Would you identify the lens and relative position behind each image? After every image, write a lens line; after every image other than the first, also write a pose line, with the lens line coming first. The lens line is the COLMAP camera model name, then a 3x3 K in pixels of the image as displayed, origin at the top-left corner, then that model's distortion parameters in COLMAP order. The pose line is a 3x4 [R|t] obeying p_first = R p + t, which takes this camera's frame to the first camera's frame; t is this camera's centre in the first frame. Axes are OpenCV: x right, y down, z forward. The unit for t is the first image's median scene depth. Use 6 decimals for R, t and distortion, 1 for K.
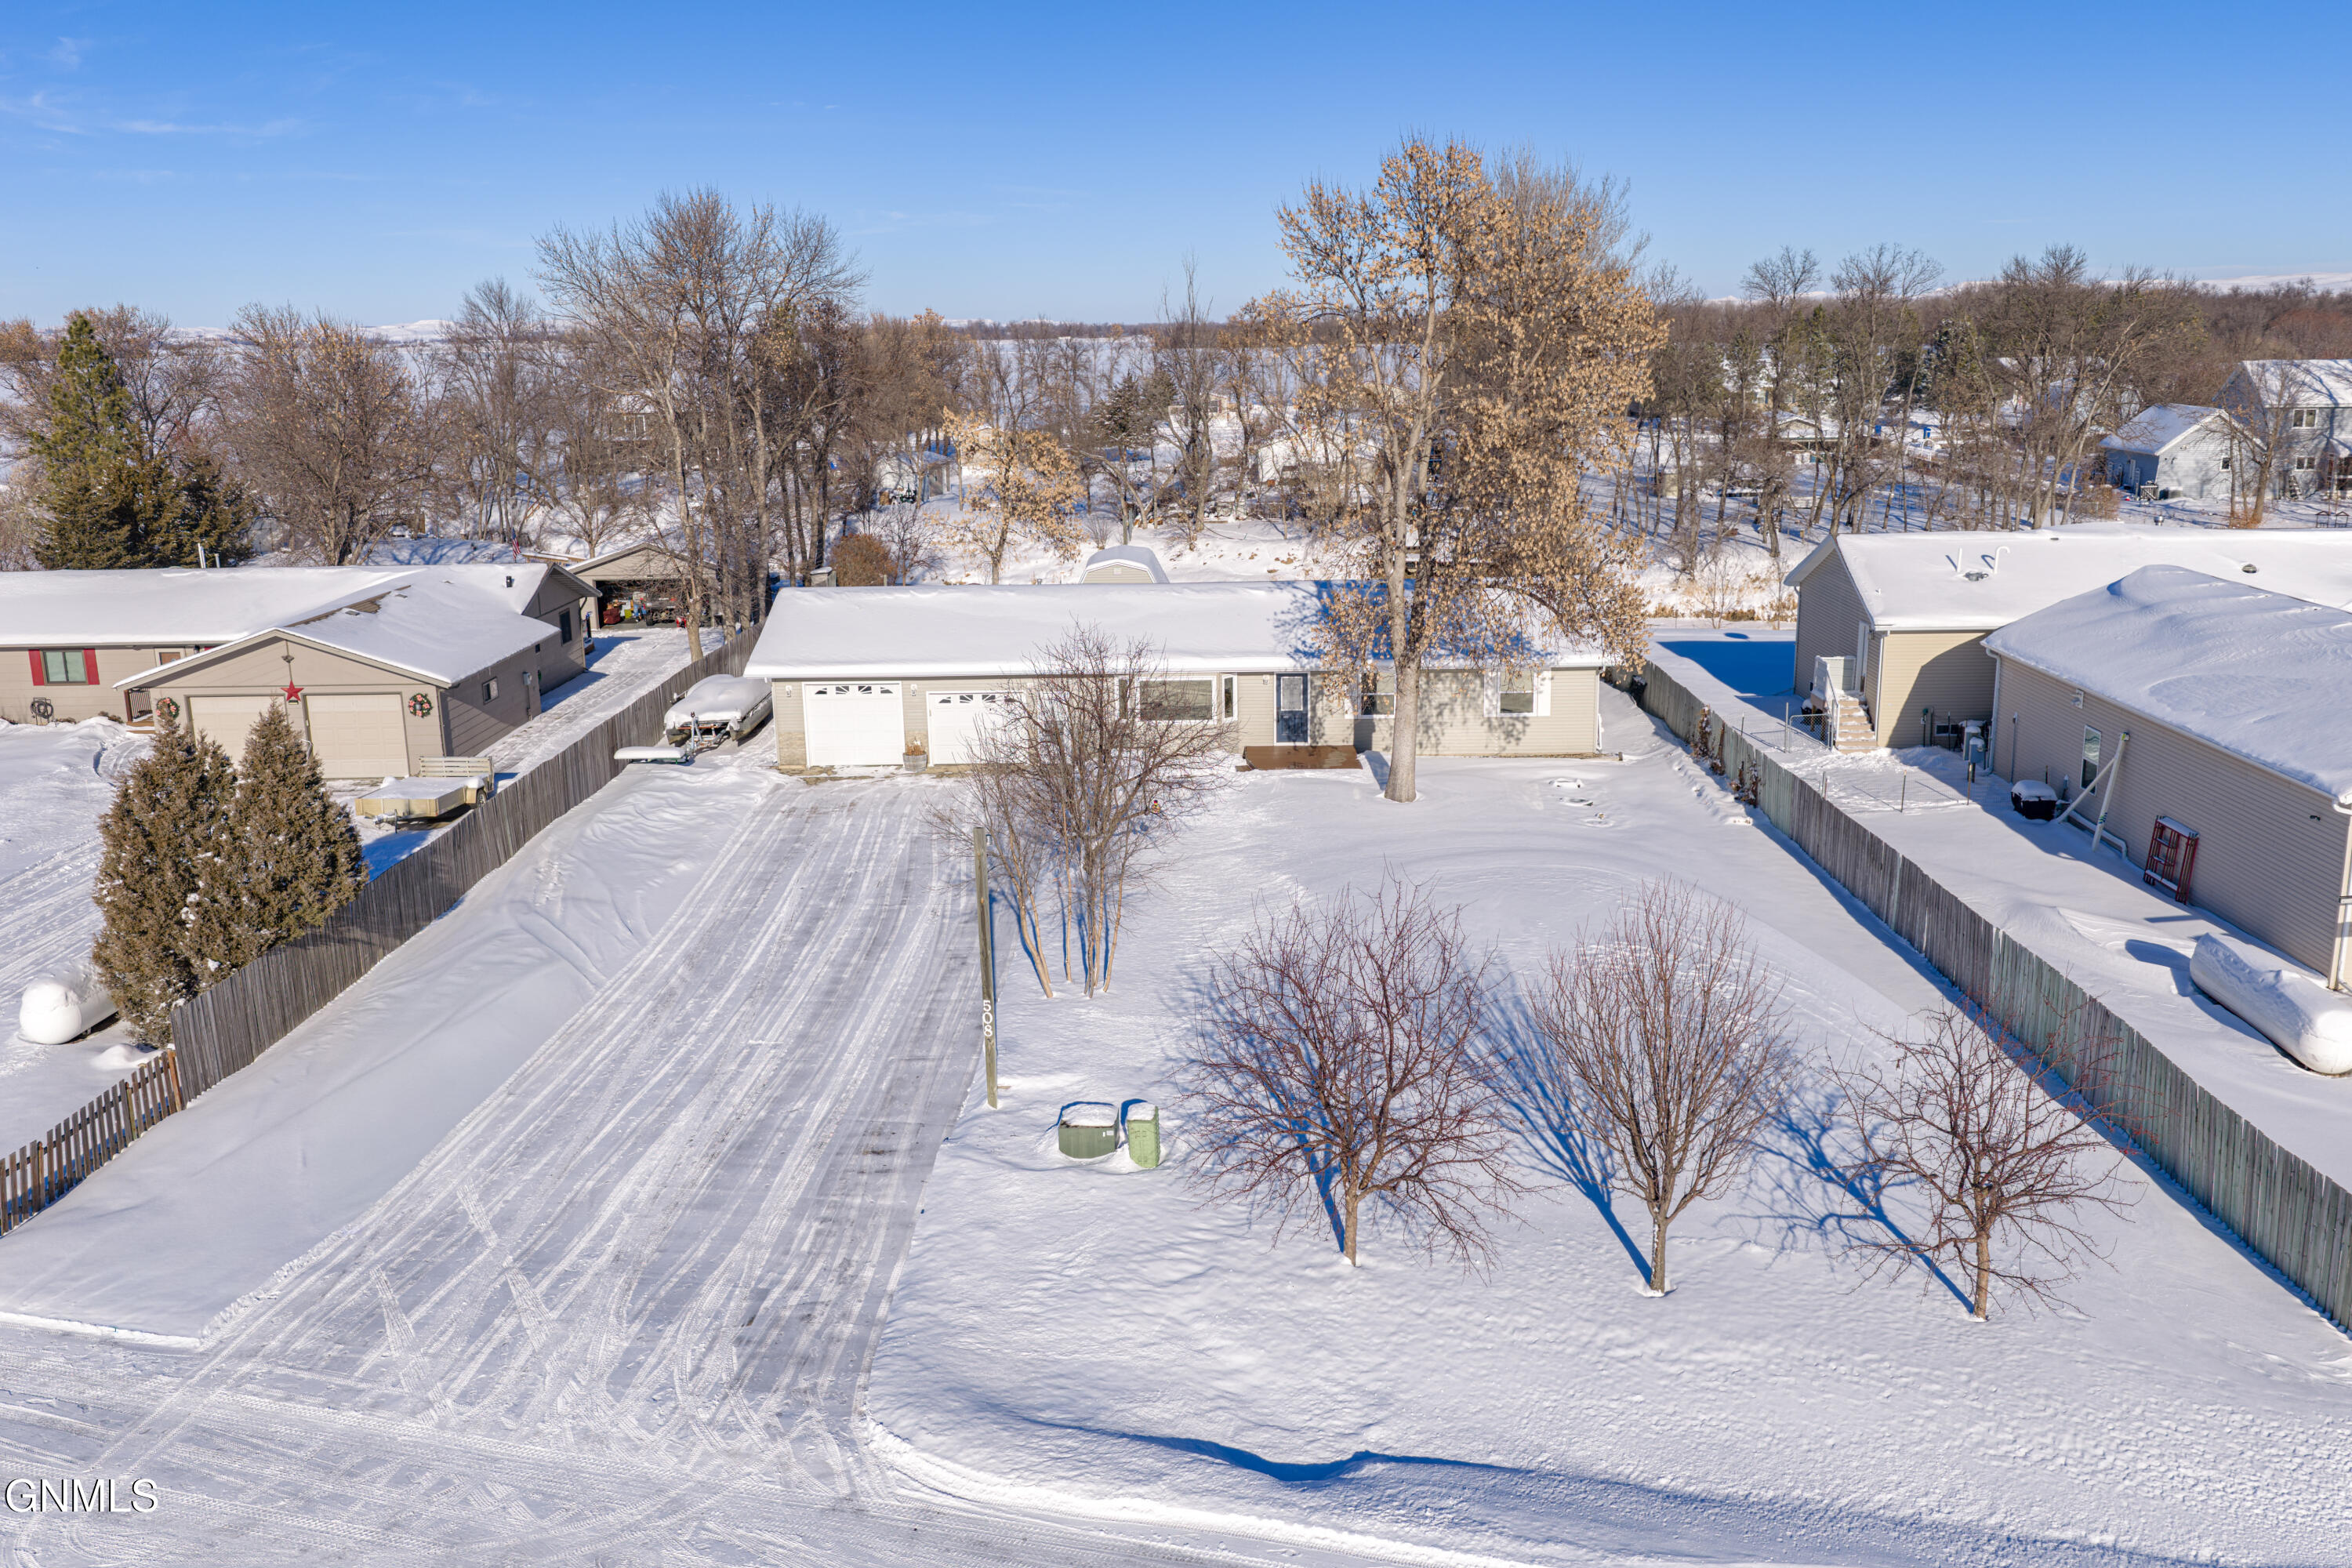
lens RADIAL K [[1908.7, 0, 1176.0], [0, 1908.7, 784.0], [0, 0, 1]] dist [0.010597, -0.011592]
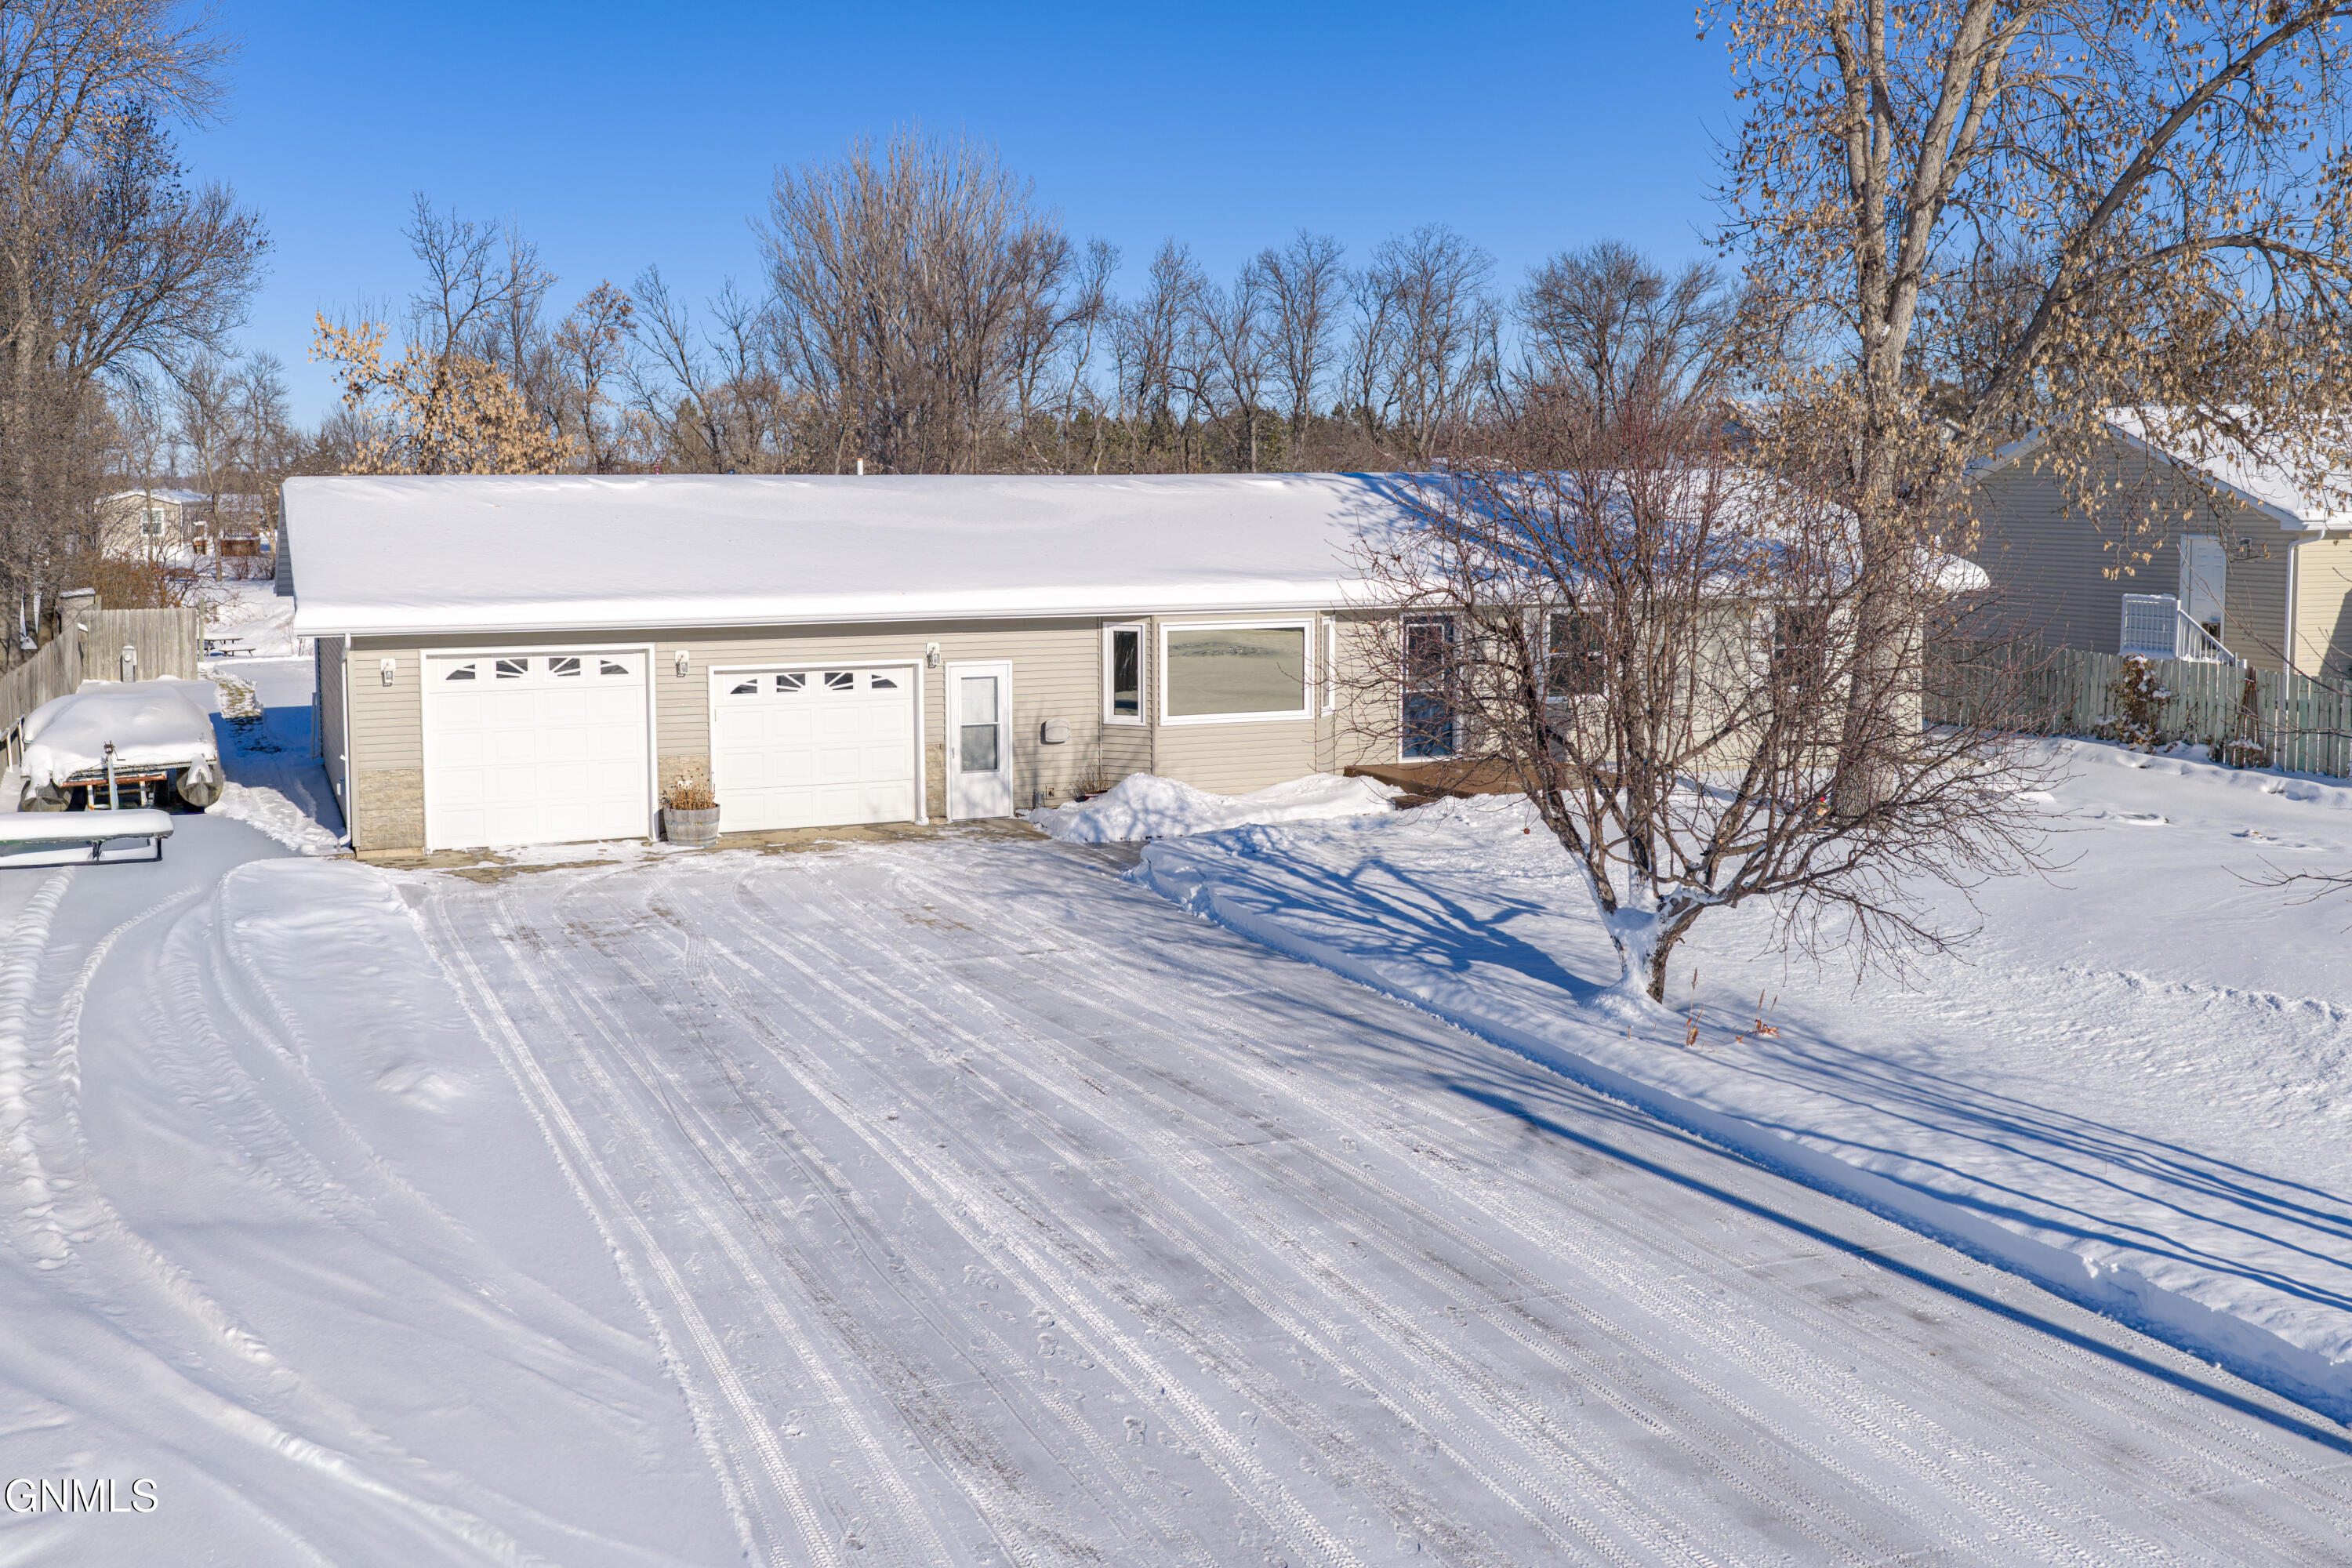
lens RADIAL K [[2153.9, 0, 994.4], [0, 2153.9, 637.0], [0, 0, 1]] dist [0.002060, -0.004880]
pose [[0.941237, -0.012743, 0.337506, -0.404699], [0.066083, 0.986922, -0.147030, 0.039284], [-0.331219, 0.160694, 0.929770, 0.868319]]
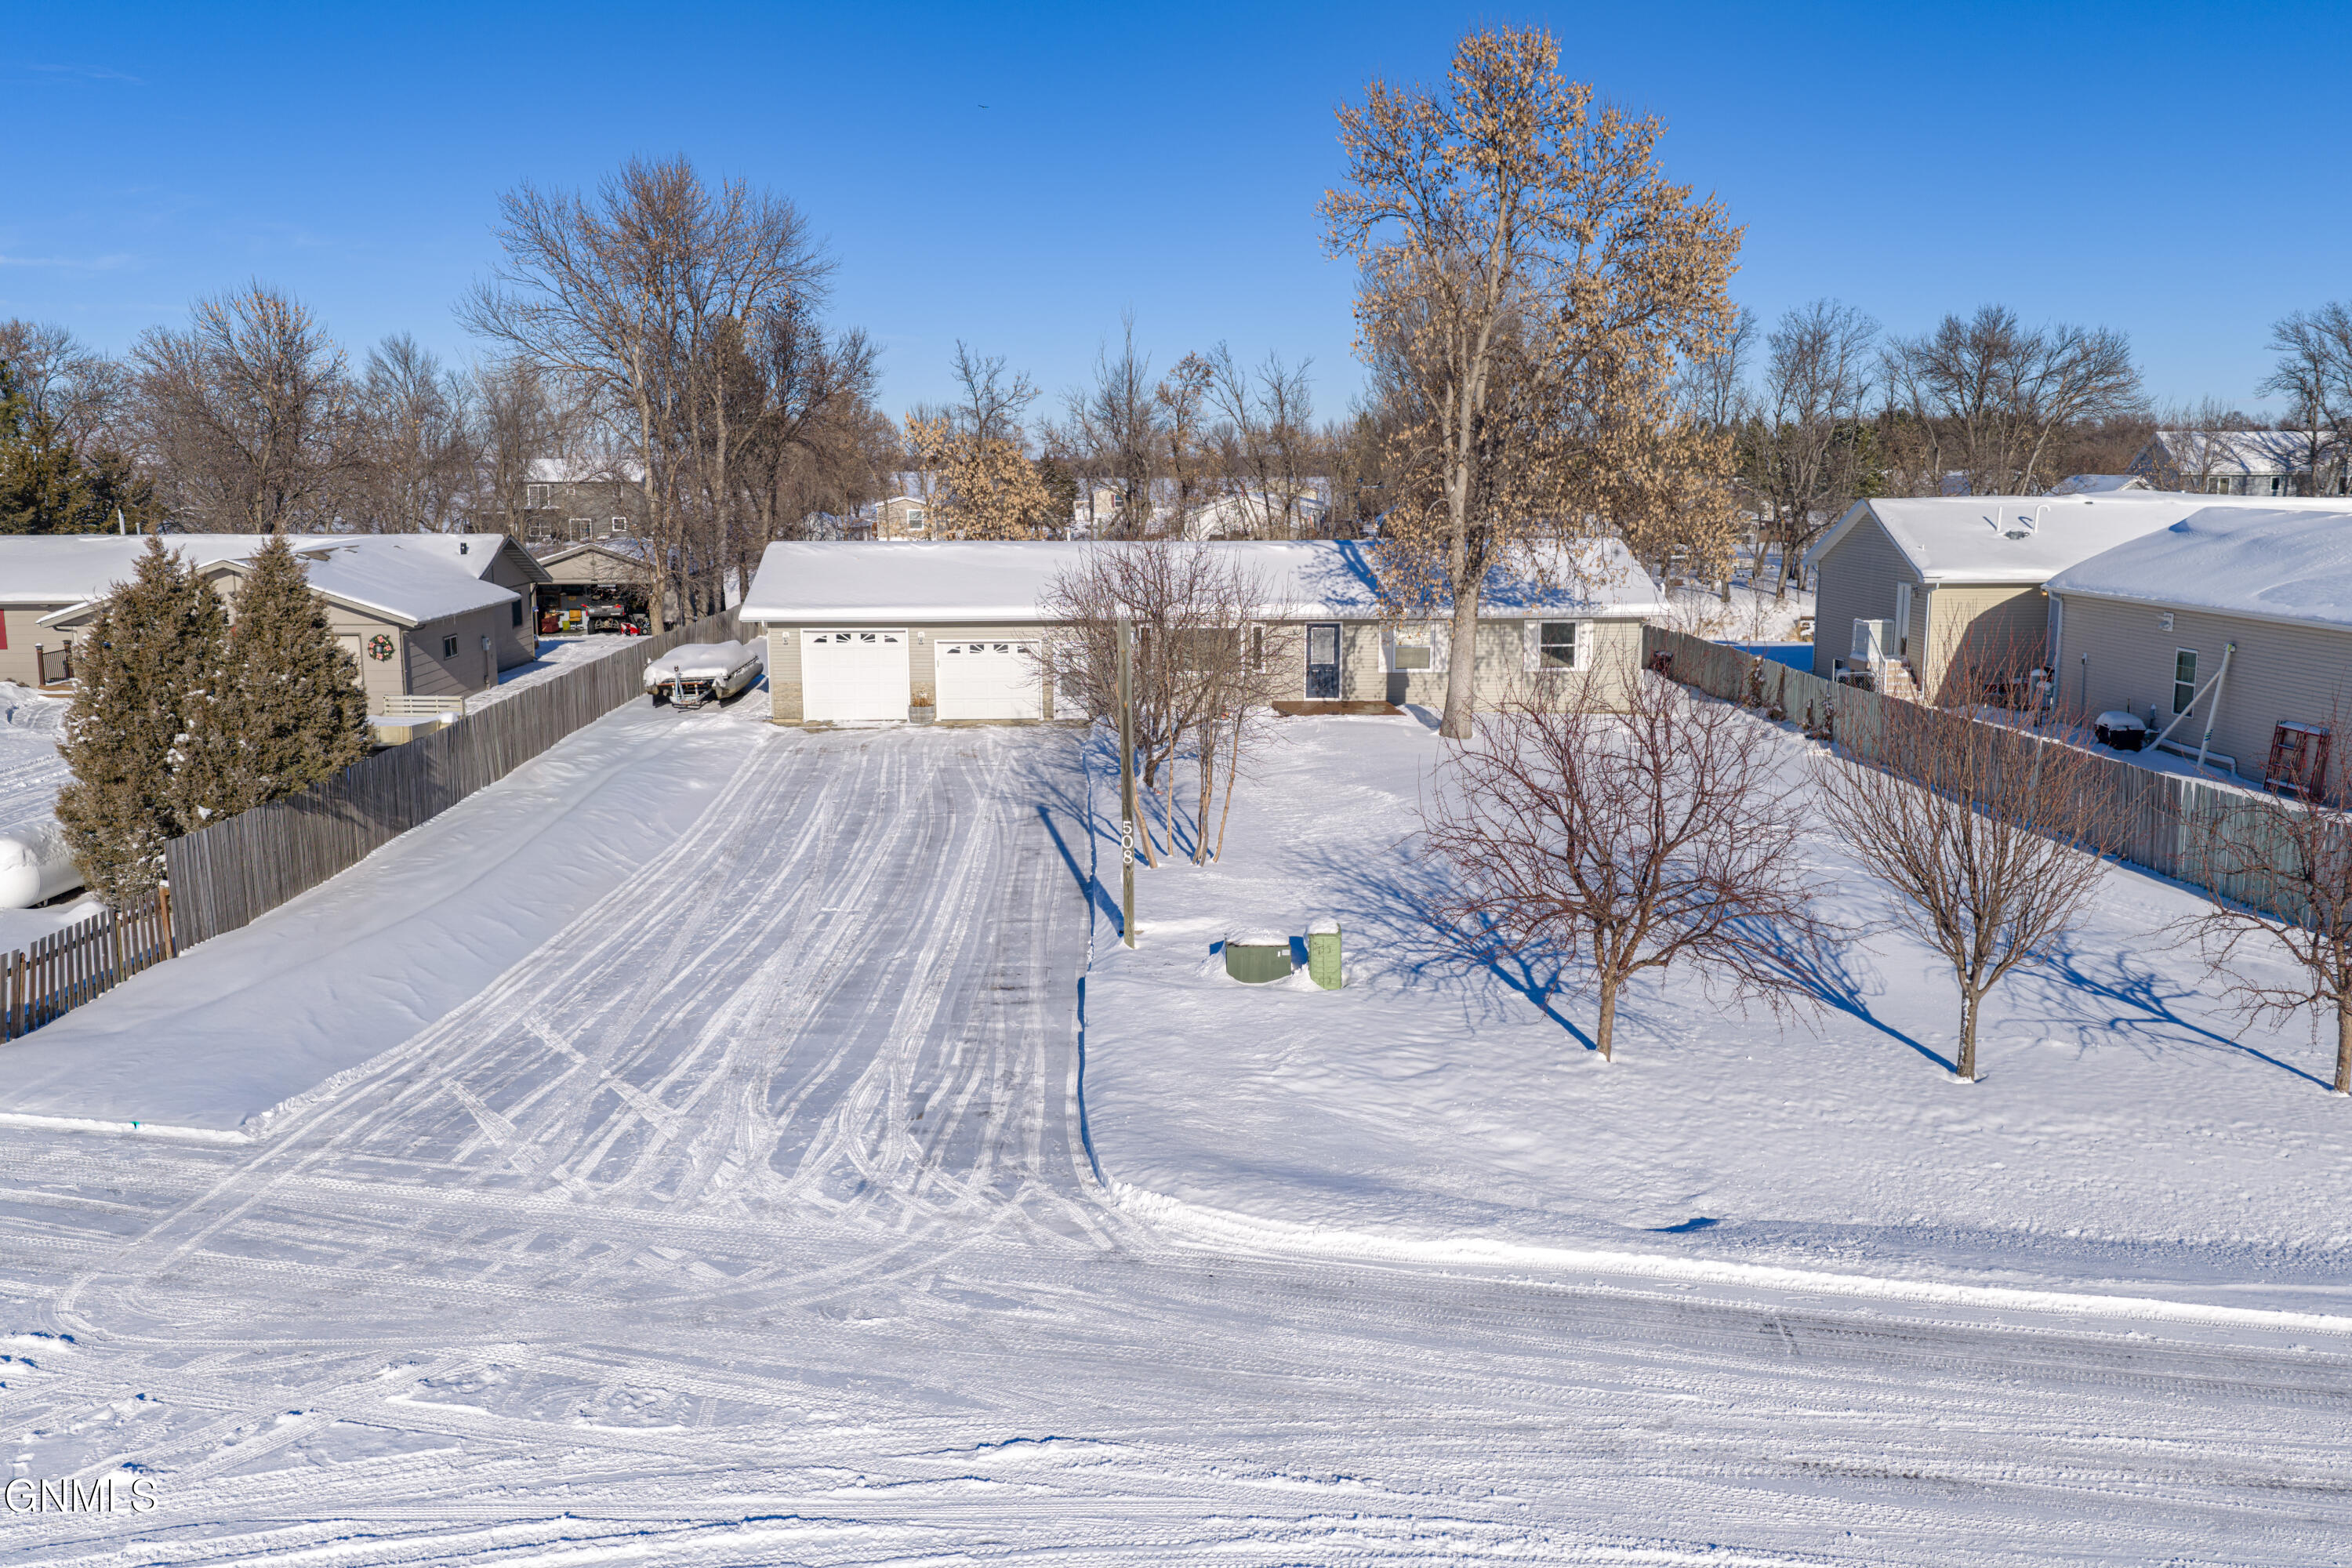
lens RADIAL K [[1908.7, 0, 1176.0], [0, 1908.7, 784.0], [0, 0, 1]] dist [0.010597, -0.011592]
pose [[0.997983, 0.005202, 0.063270, -0.121791], [-0.001091, 0.997895, -0.064841, 0.140916], [-0.063474, 0.064642, 0.995888, 0.110444]]
